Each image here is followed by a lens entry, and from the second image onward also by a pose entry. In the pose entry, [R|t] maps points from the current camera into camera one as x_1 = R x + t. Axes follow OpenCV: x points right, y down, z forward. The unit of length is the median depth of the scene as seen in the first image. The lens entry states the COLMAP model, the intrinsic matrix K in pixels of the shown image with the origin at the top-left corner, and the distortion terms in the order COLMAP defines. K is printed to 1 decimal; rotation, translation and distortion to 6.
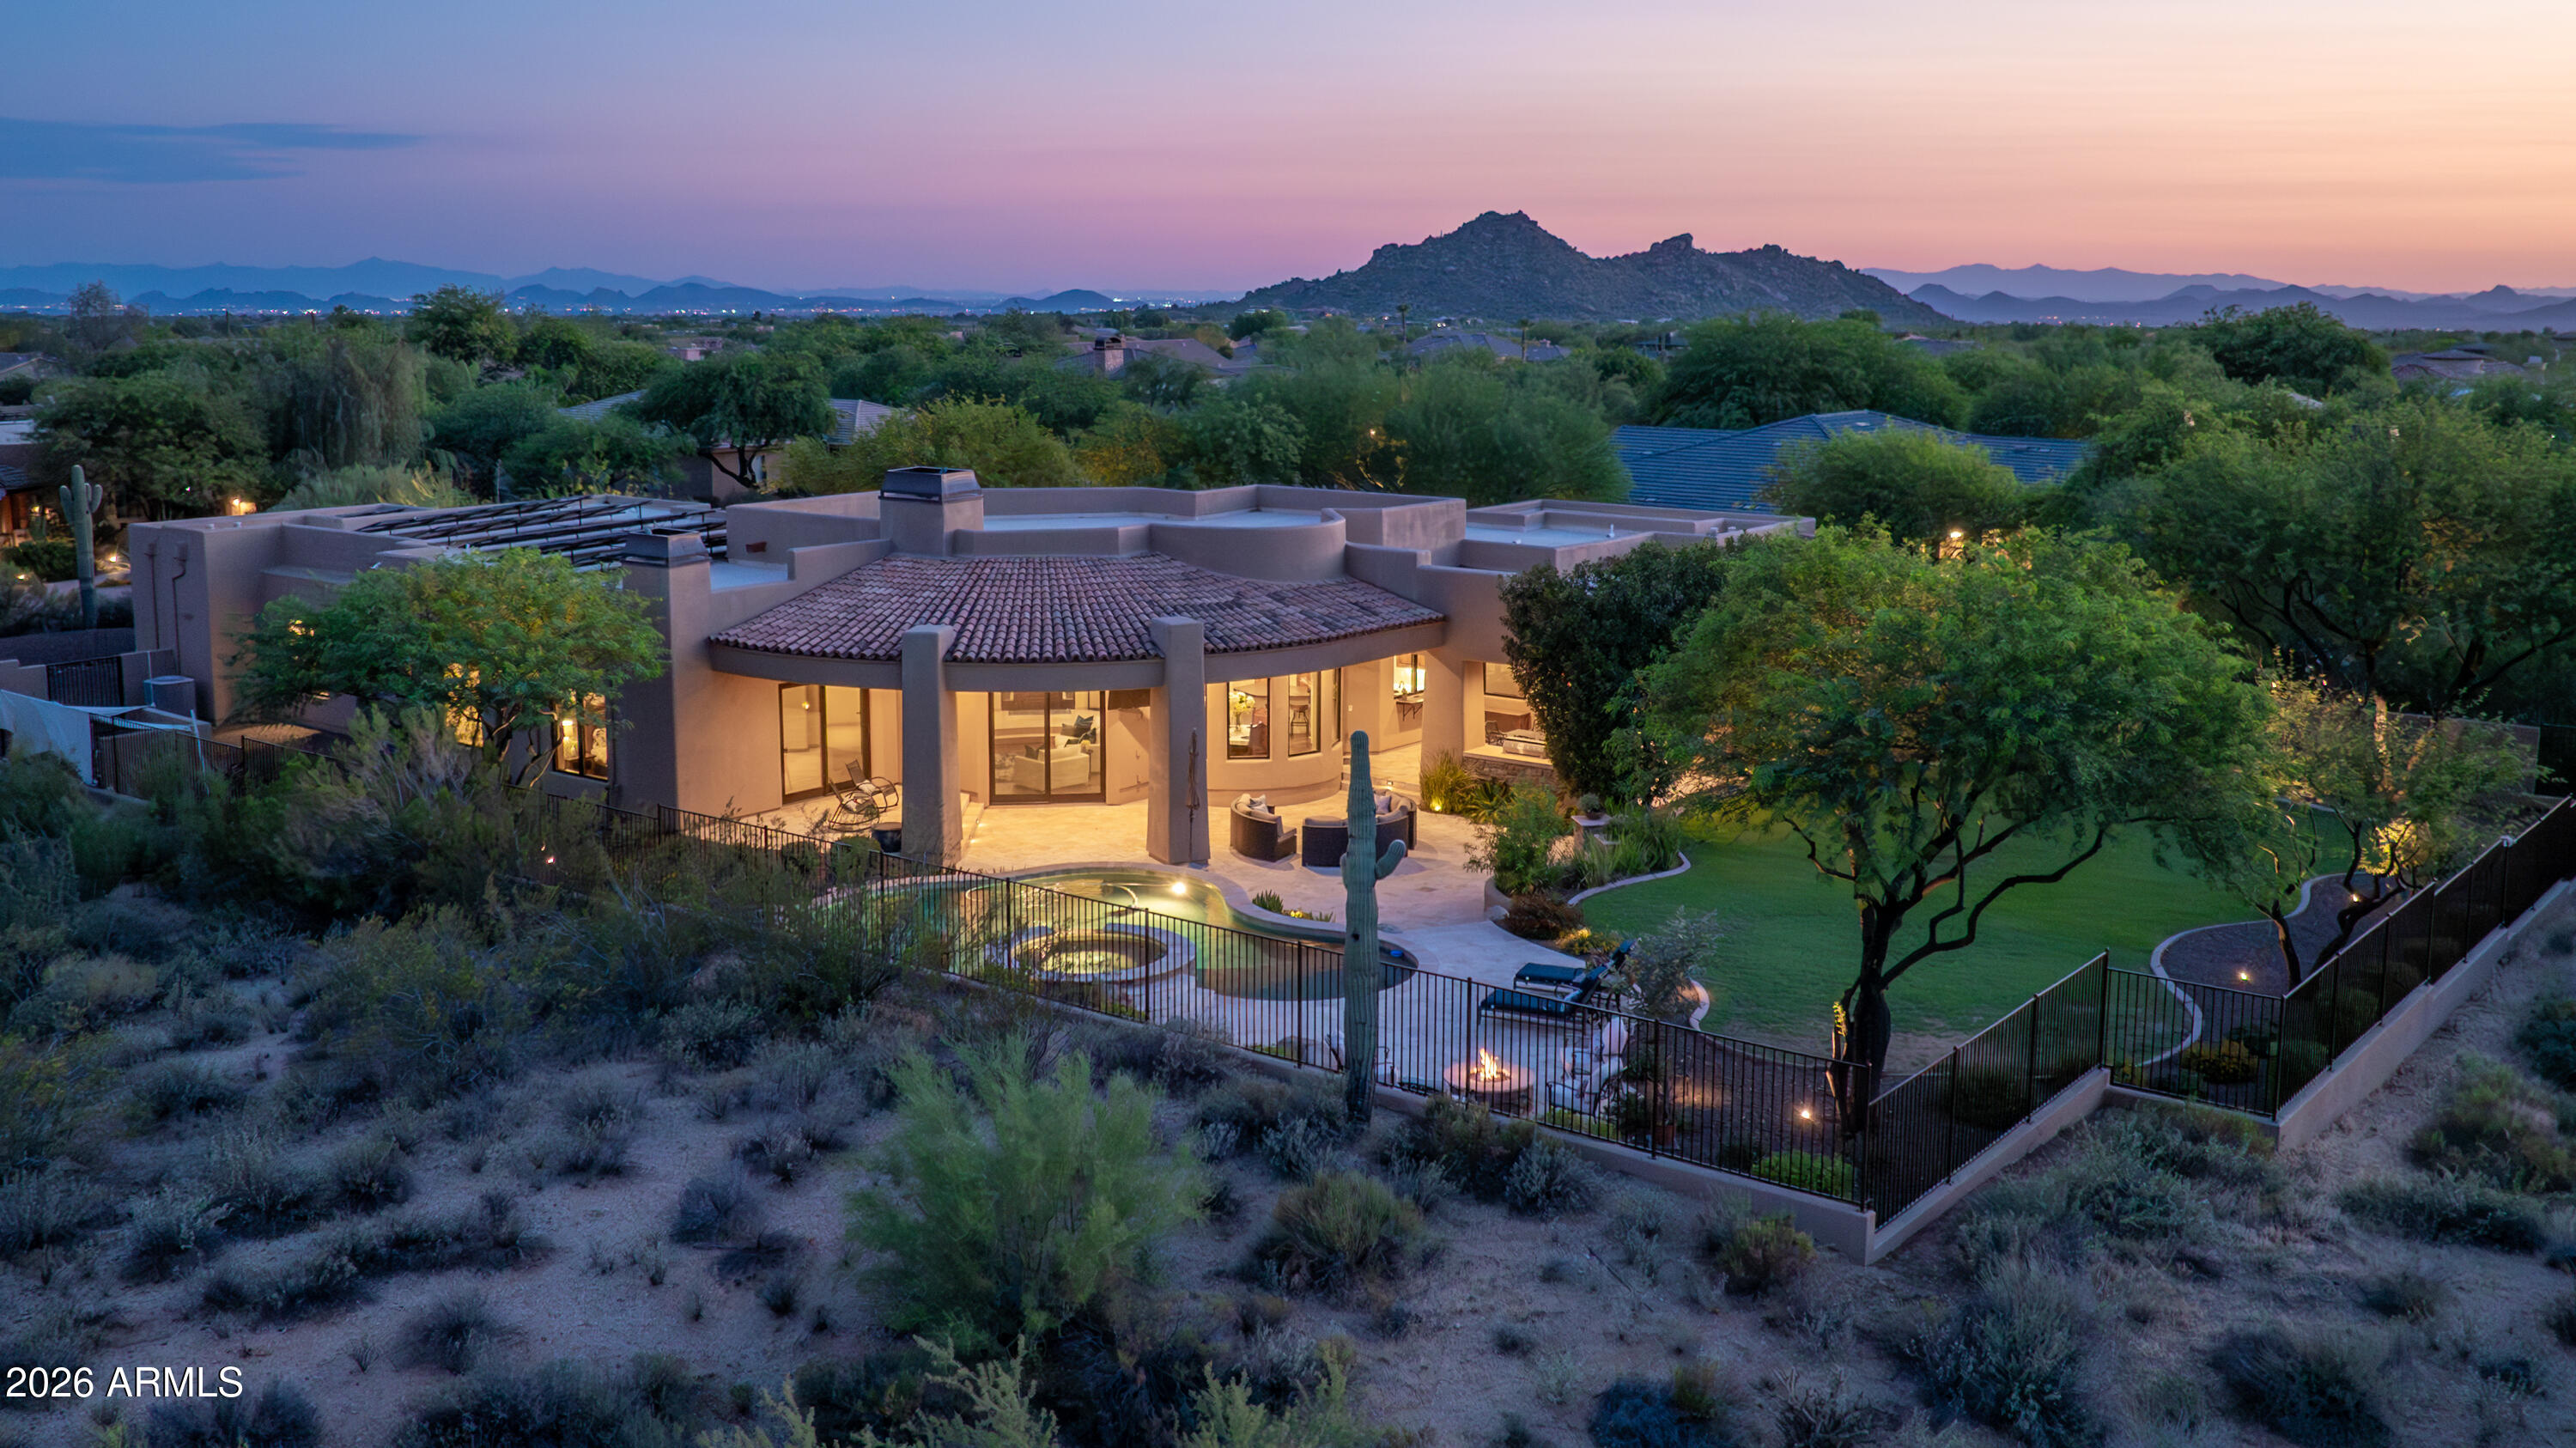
lens RADIAL K [[2414.5, 0, 1244.6], [0, 2414.5, 719.9], [0, 0, 1]] dist [-0.017987, -0.017844]
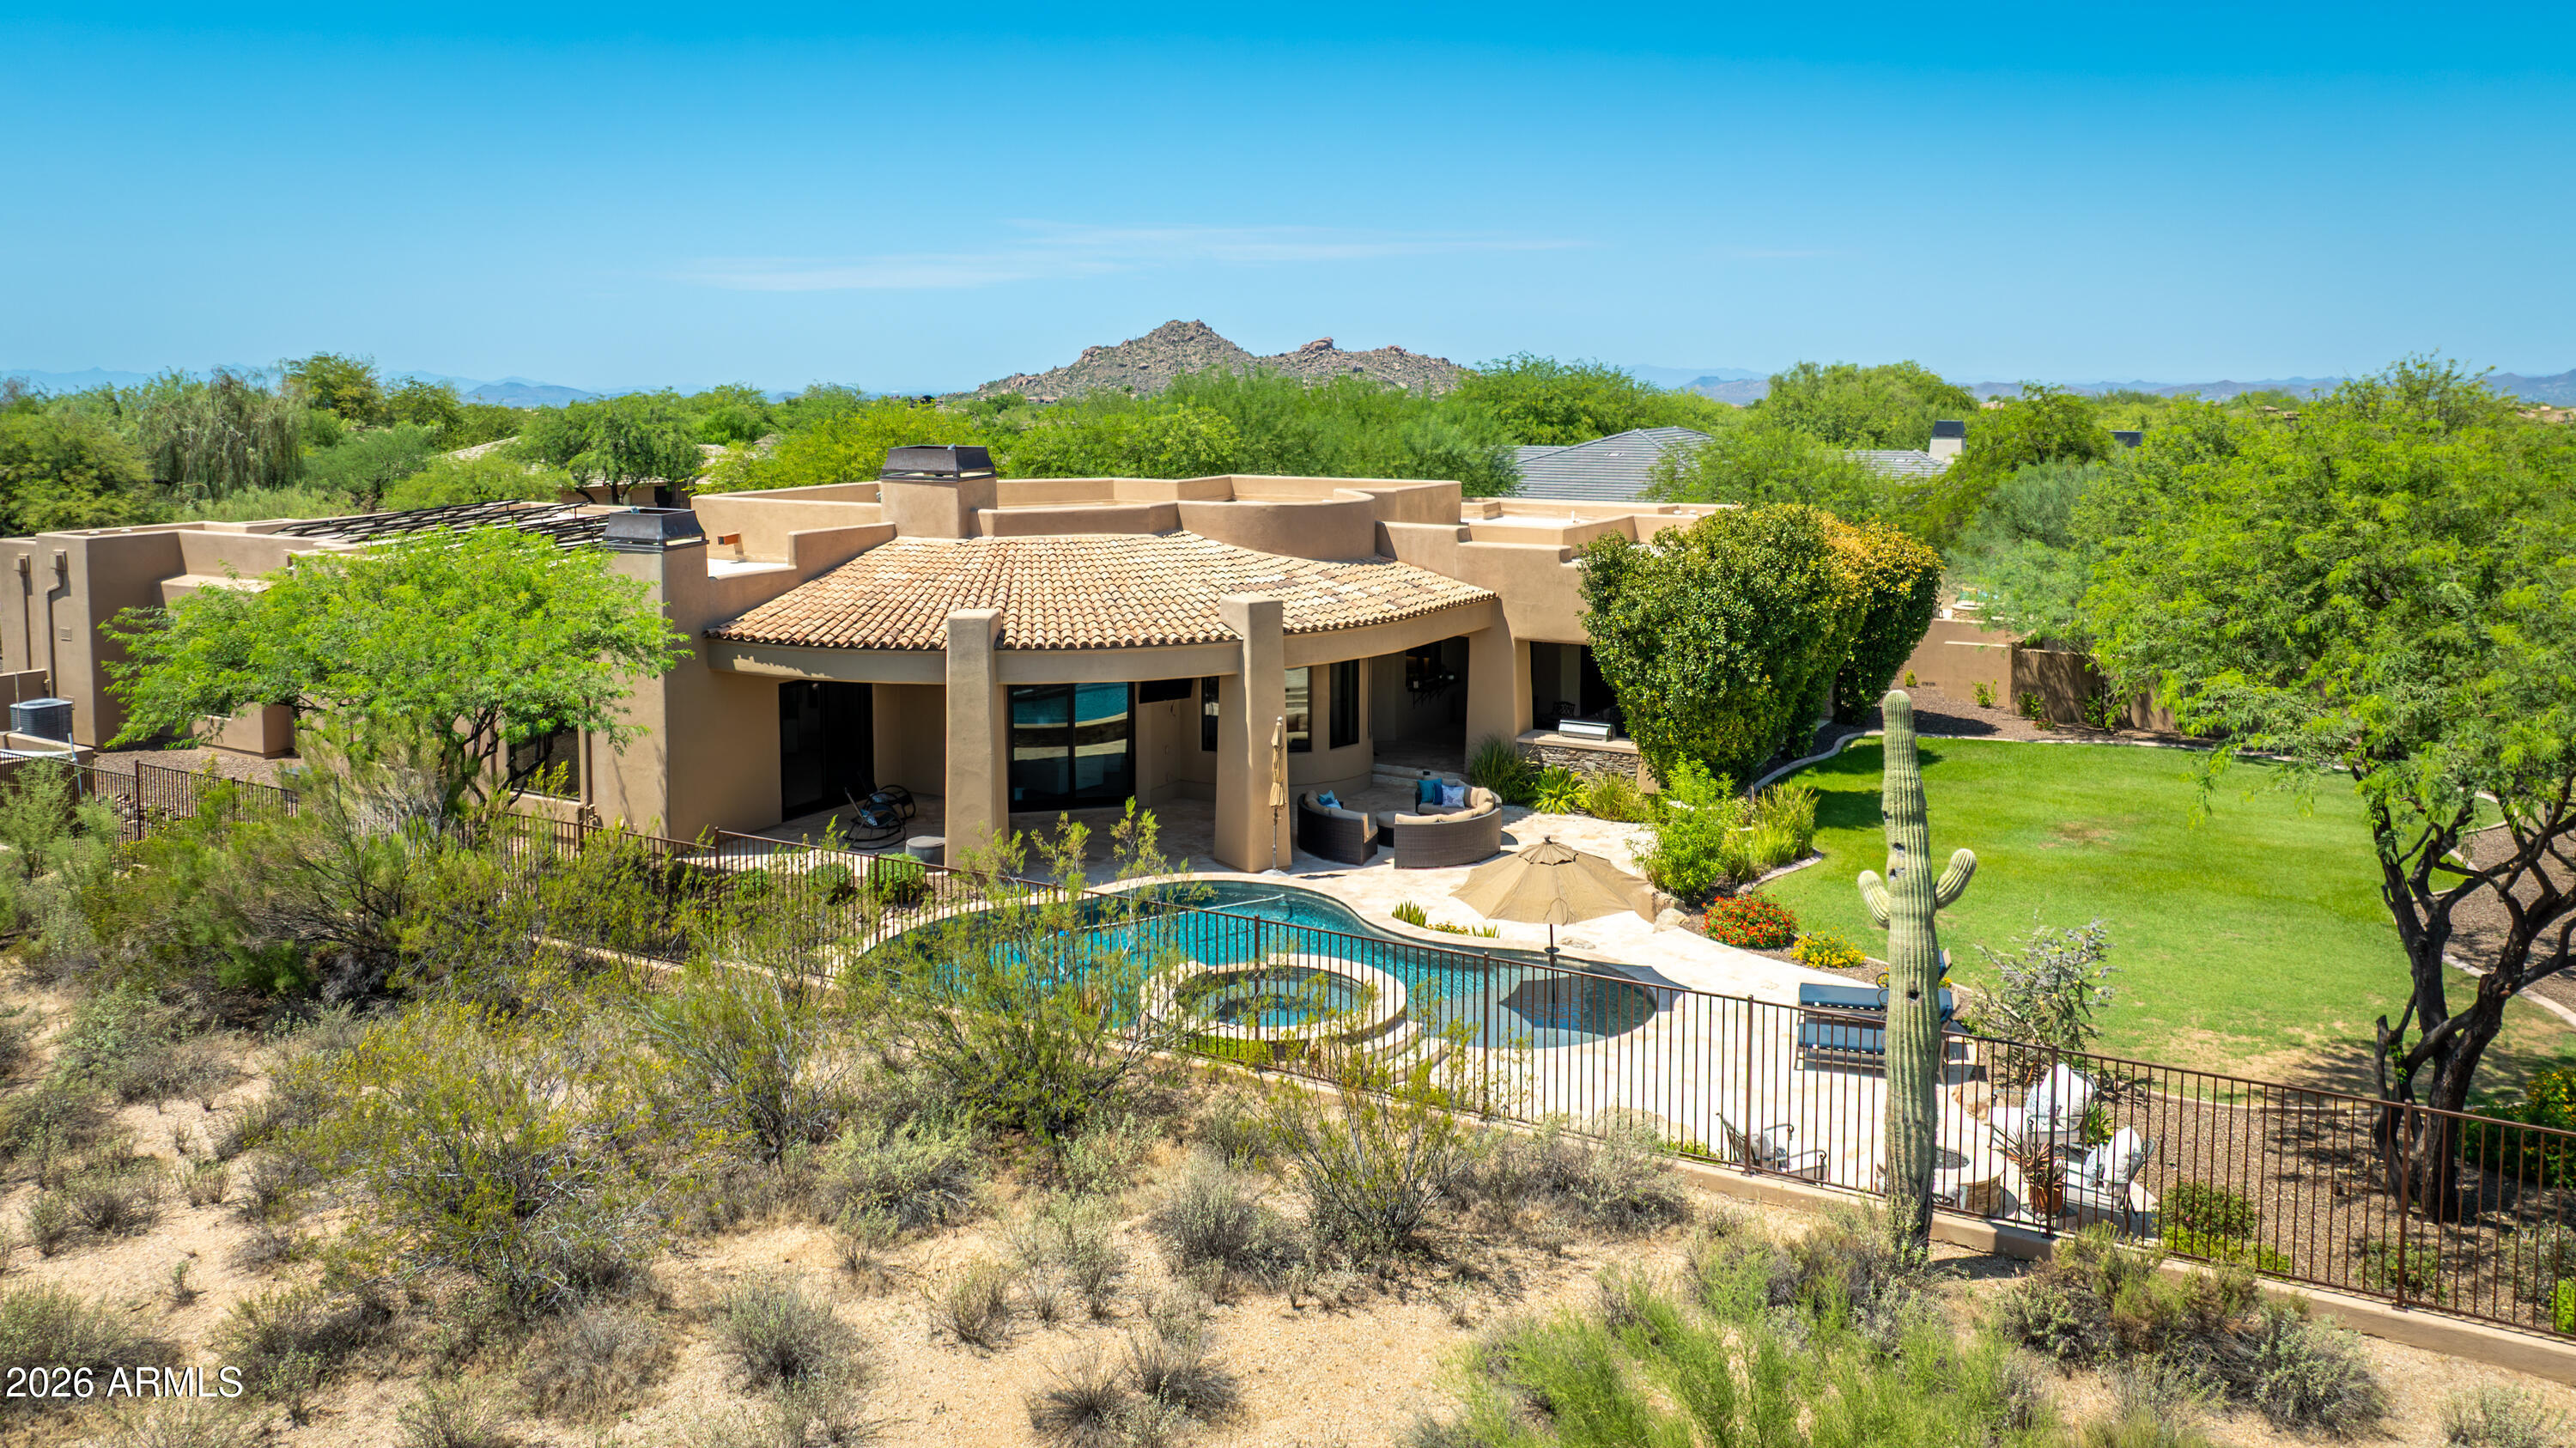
lens RADIAL K [[1937.3, 0, 1259.2], [0, 1937.3, 531.2], [0, 0, 1]] dist [-0.014747, -0.004813]
pose [[0.989422, -0.015270, 0.144259, -0.118554], [0.029642, 0.994743, -0.098015, 0.004117], [-0.142004, 0.101255, 0.984674, 0.263017]]
